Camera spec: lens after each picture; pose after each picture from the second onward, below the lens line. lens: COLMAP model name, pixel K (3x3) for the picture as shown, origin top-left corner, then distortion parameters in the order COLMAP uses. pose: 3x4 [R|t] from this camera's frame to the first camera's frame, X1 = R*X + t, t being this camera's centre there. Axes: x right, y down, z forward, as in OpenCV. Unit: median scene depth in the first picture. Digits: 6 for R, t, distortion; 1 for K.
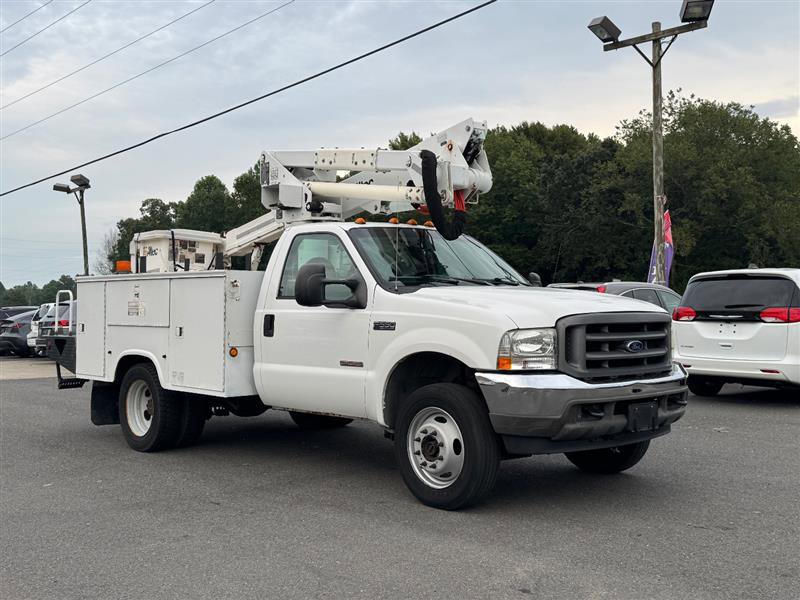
lens RADIAL K [[883.7, 0, 400.0], [0, 883.7, 300.0], [0, 0, 1]] dist [0.211784, -0.469246]
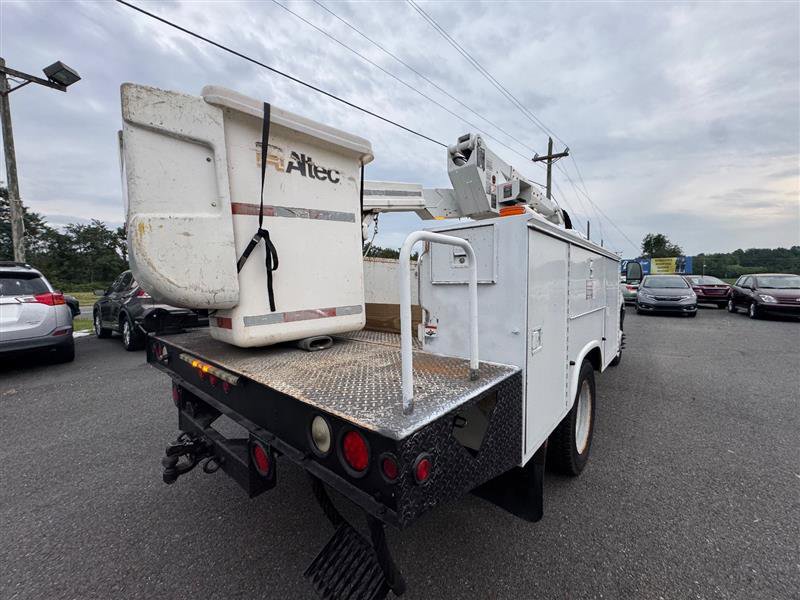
lens RADIAL K [[319.9, 0, 400.8], [0, 319.9, 299.1], [0, 0, 1]] dist [-0.001532, -0.000087]
pose [[-0.097838, -0.048126, 0.994038, -0.585407], [-0.003380, 0.998840, 0.048026, 0.005553], [-0.995197, 0.001339, -0.097887, 1.274683]]
